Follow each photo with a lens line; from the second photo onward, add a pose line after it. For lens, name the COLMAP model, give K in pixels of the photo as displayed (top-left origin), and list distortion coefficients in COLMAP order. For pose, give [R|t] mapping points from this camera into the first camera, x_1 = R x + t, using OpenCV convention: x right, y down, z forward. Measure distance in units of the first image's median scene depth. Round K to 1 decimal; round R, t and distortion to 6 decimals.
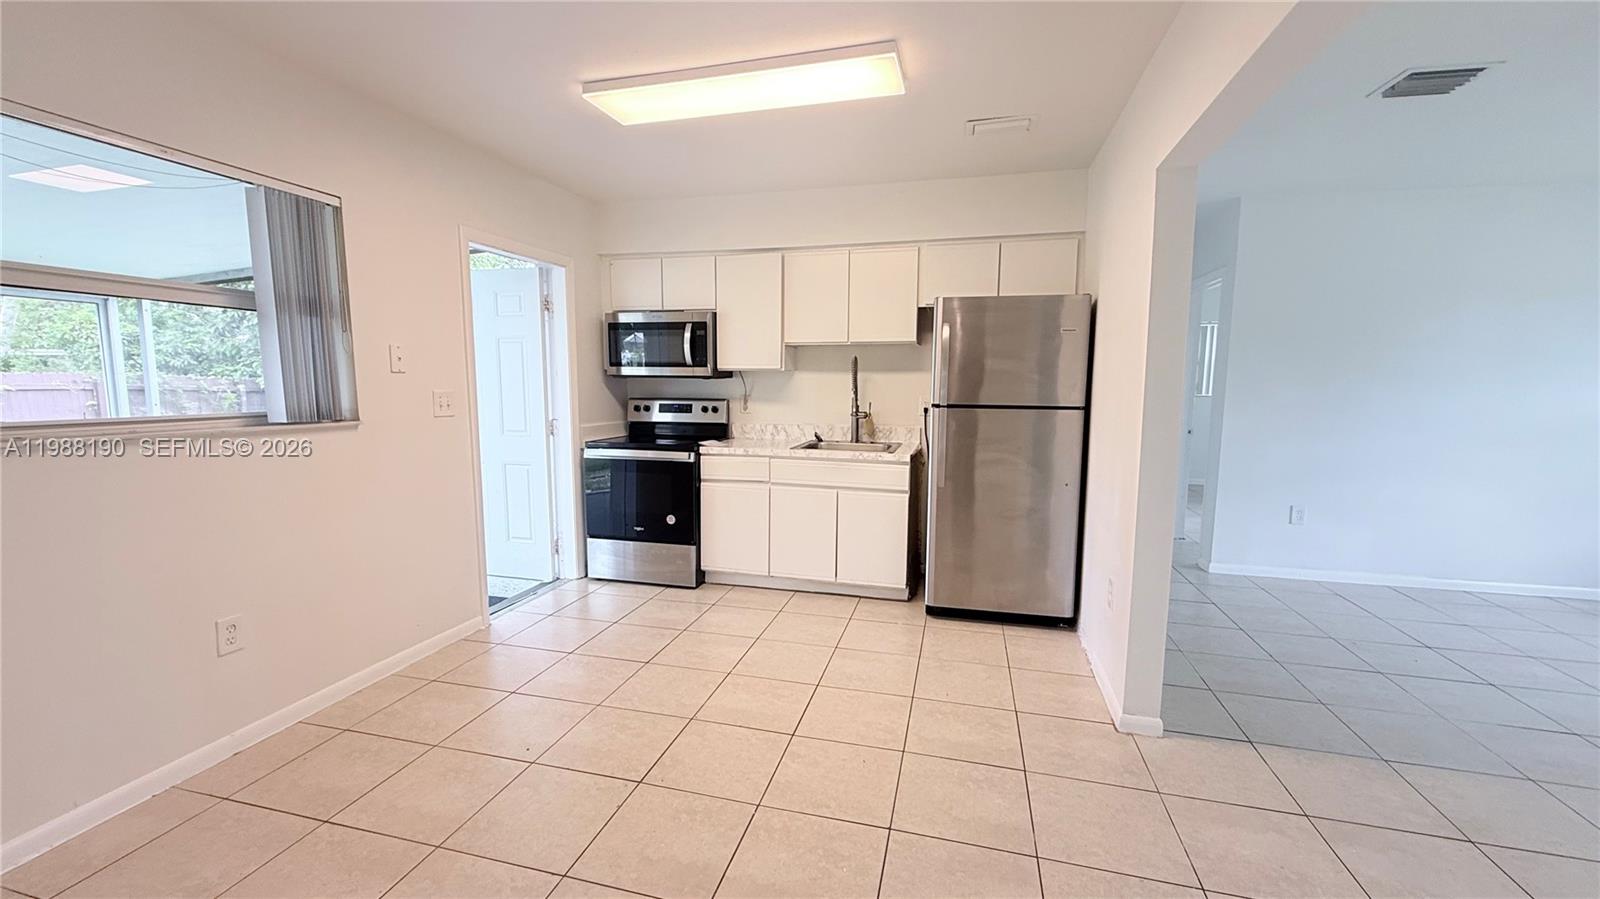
lens RADIAL K [[636.9, 0, 799.8], [0, 636.9, 451.2], [0, 0, 1]] dist [0.001701, 0.000440]
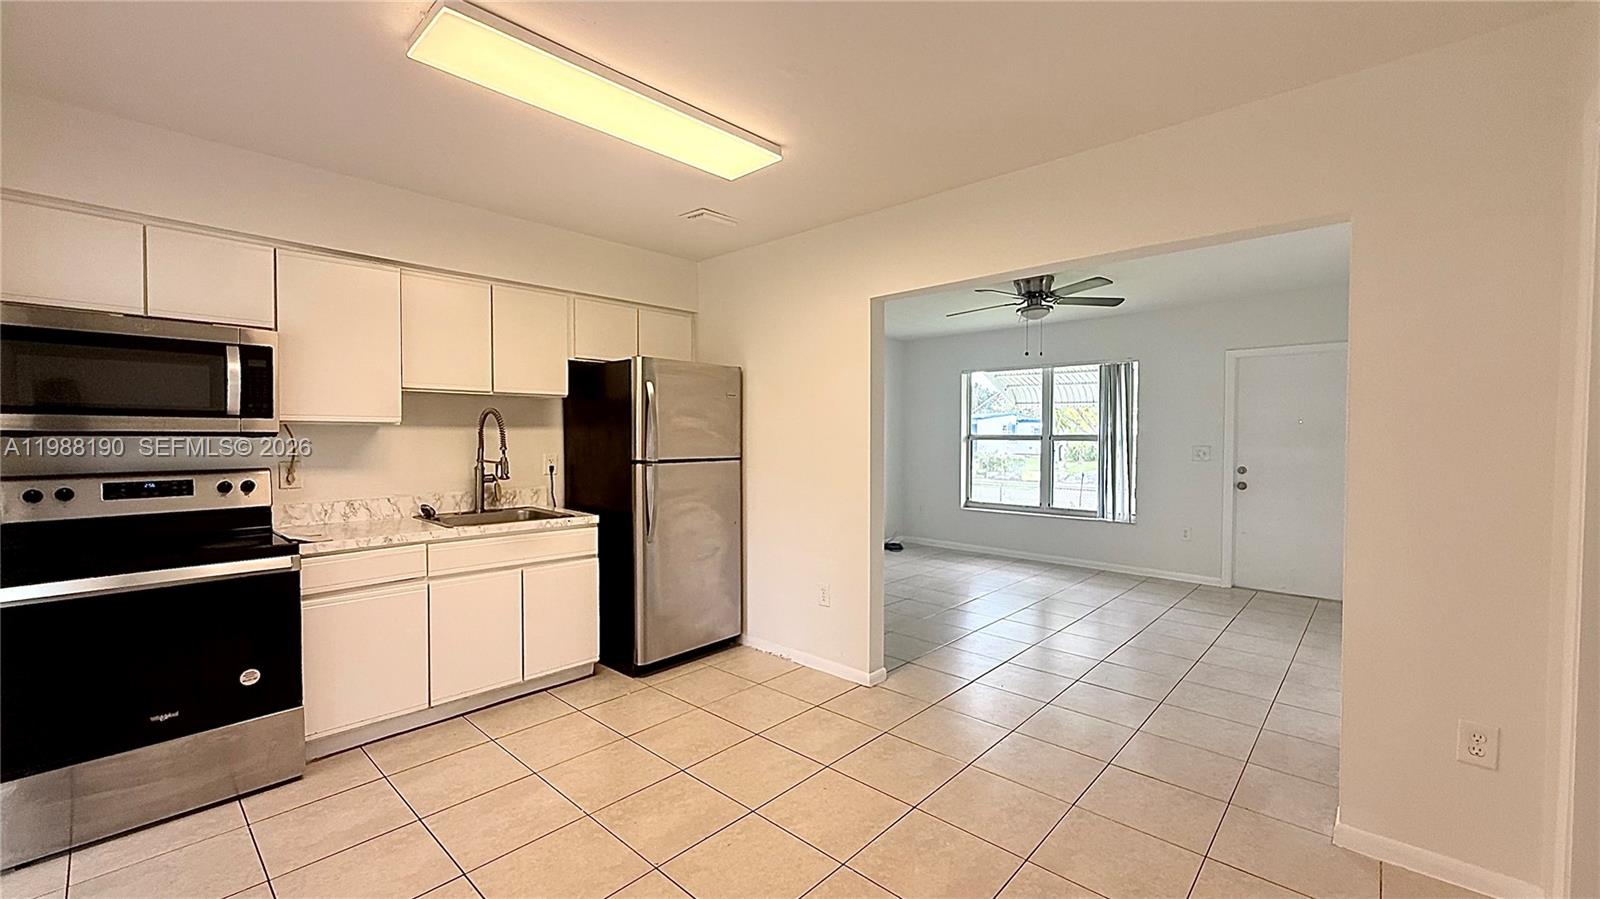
lens RADIAL K [[636.9, 0, 798.0], [0, 636.9, 448.5], [0, 0, 1]] dist [0.001701, 0.000440]
pose [[0.471541, -0.025723, 0.881469, -0.464360], [0.101371, 0.994529, -0.025206, -0.034647], [-0.875998, 0.101241, 0.471569, 0.255266]]
